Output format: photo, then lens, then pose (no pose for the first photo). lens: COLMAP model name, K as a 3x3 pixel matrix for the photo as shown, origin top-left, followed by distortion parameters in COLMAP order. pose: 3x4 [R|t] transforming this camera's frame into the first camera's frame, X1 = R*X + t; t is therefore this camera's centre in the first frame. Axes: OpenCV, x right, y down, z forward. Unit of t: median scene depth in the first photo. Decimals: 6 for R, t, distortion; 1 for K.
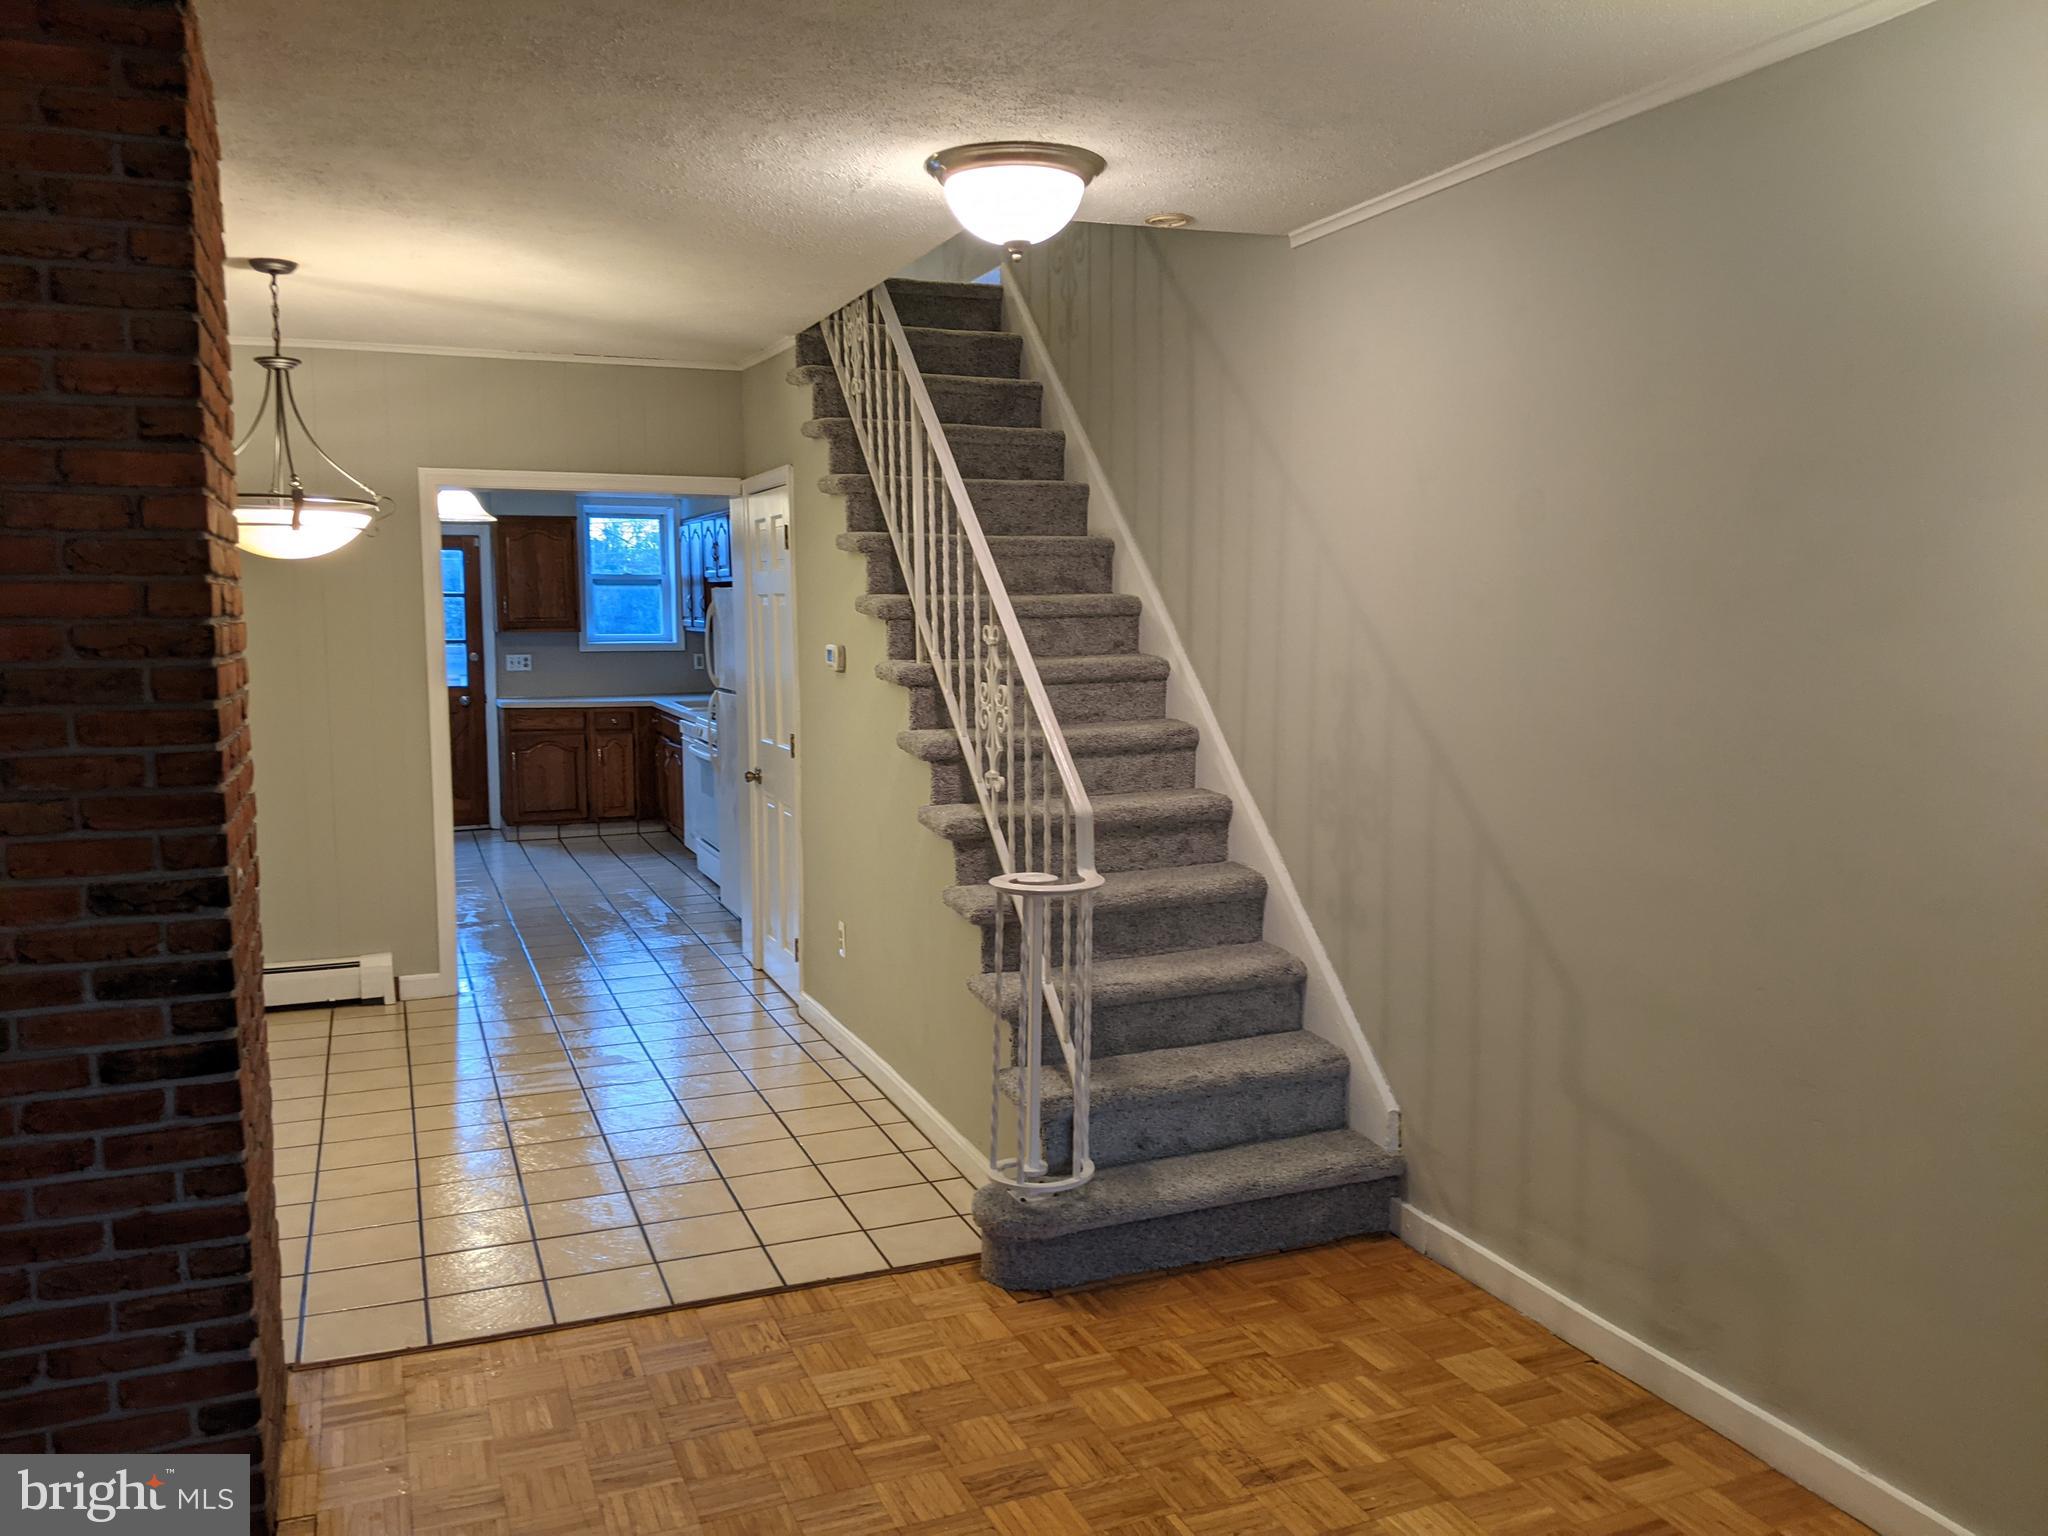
lens RADIAL K [[1609.3, 0, 1049.7], [0, 1609.3, 756.7], [0, 0, 1]] dist [0.118606, -0.158731]
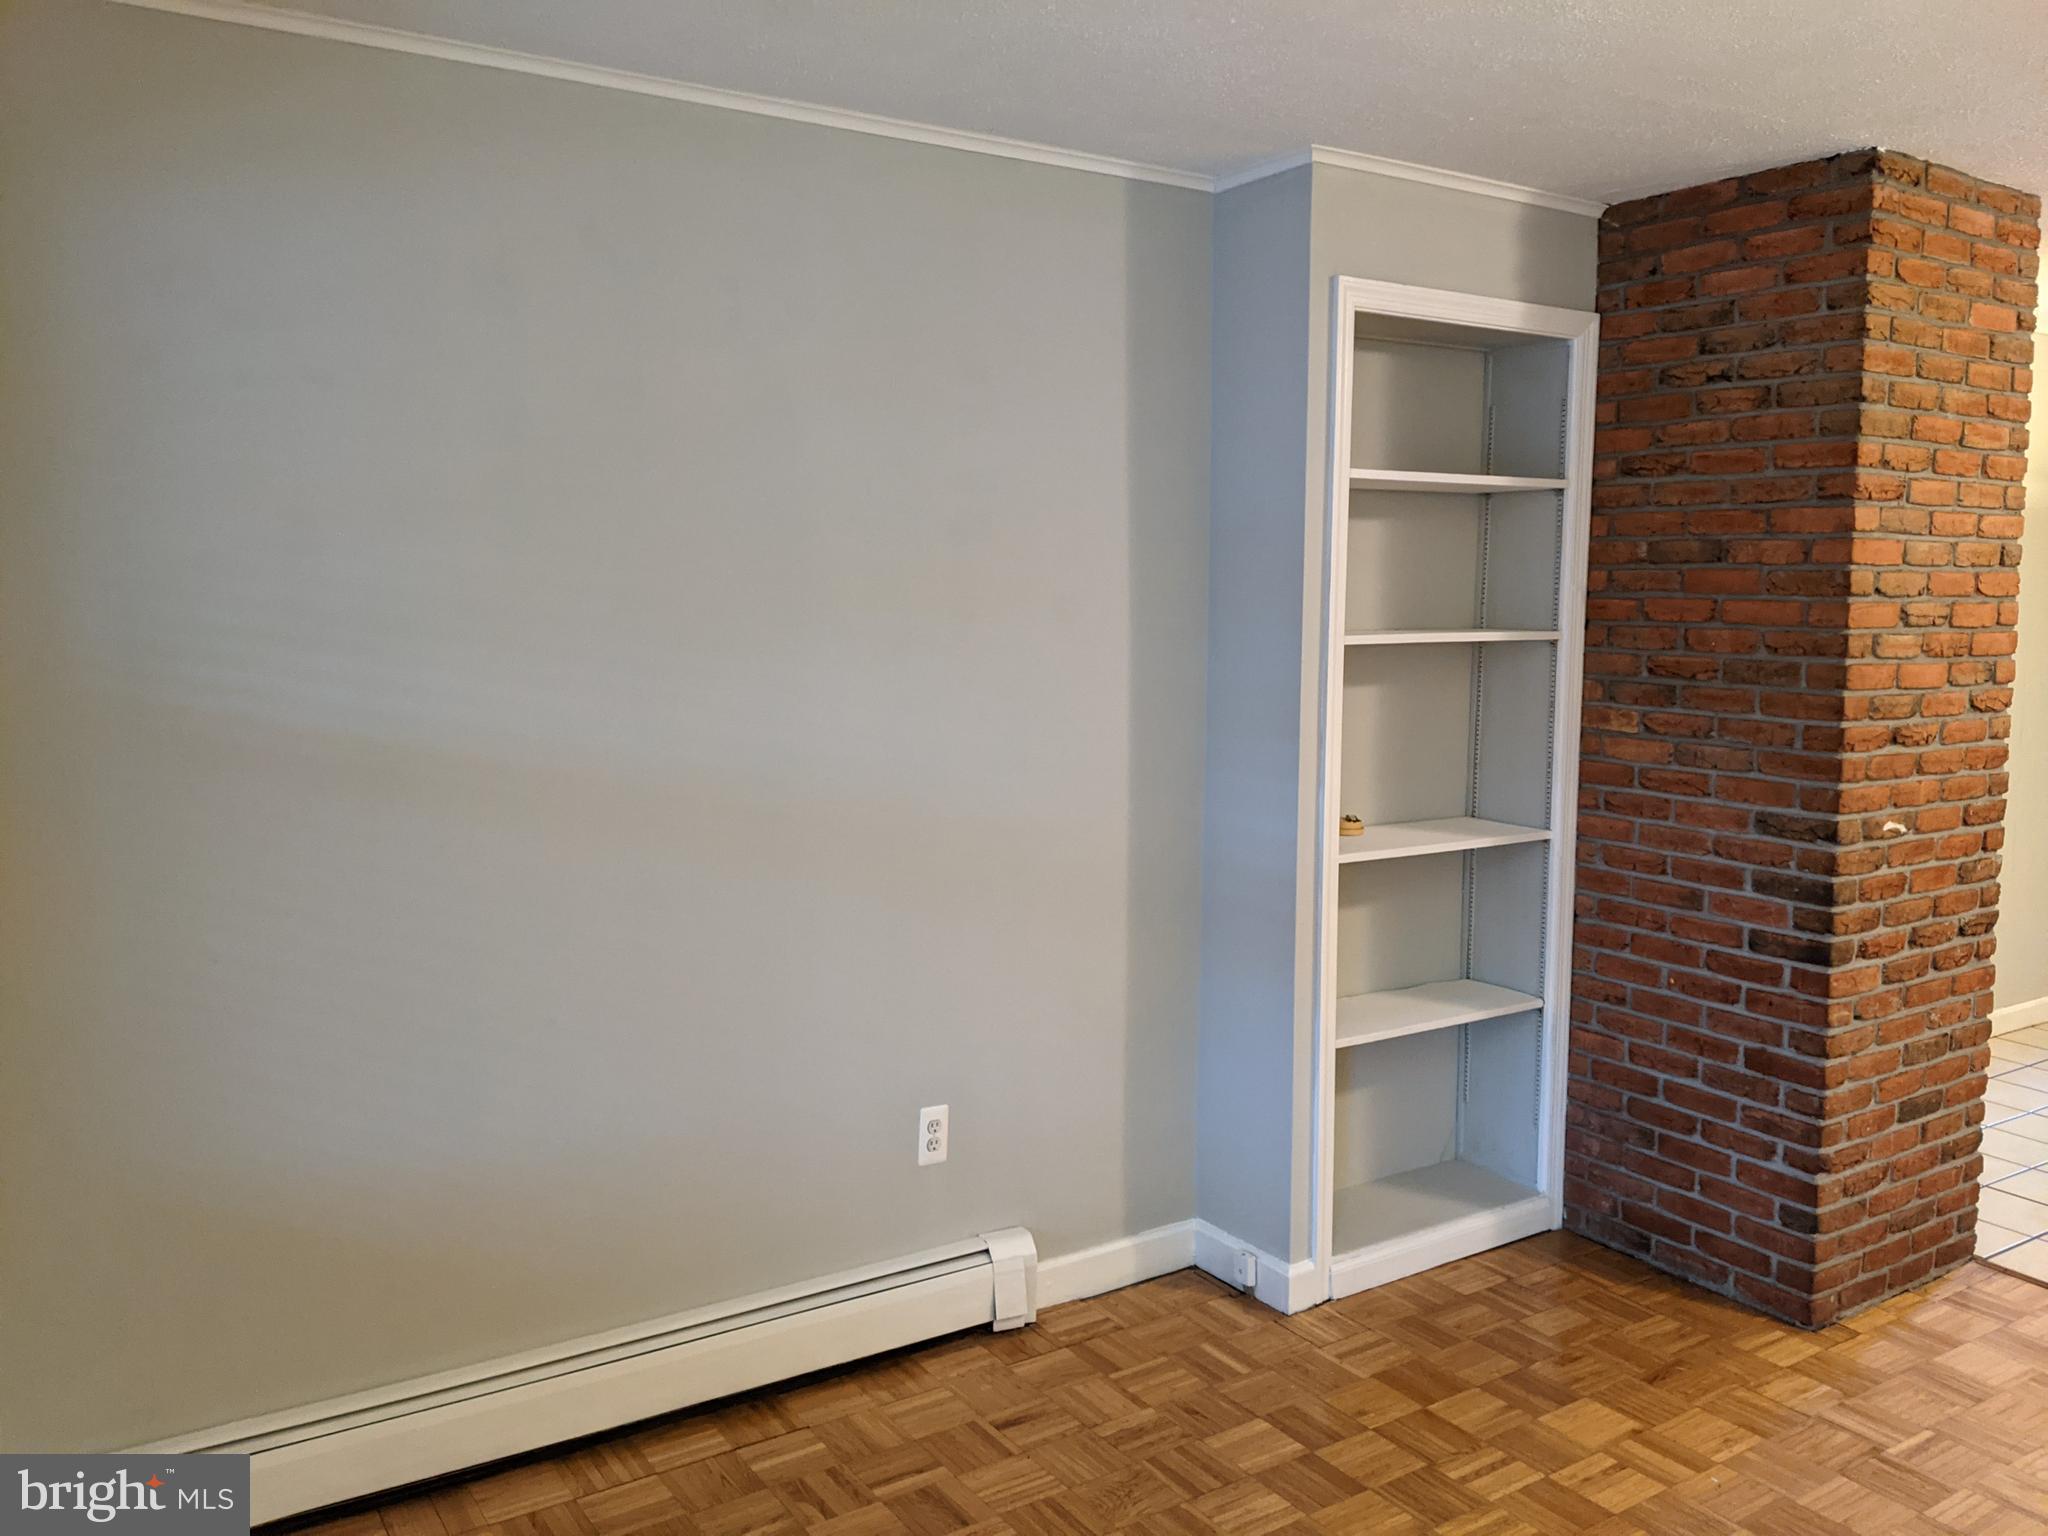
lens RADIAL K [[1618.2, 0, 1069.7], [0, 1618.2, 753.0], [0, 0, 1]] dist [0.049795, -0.091724]
pose [[0.197126, 0.108347, -0.974373, 0.506910], [-0.102231, 0.990728, 0.089483, -0.028457], [0.975033, 0.081971, 0.206375, 0.086484]]
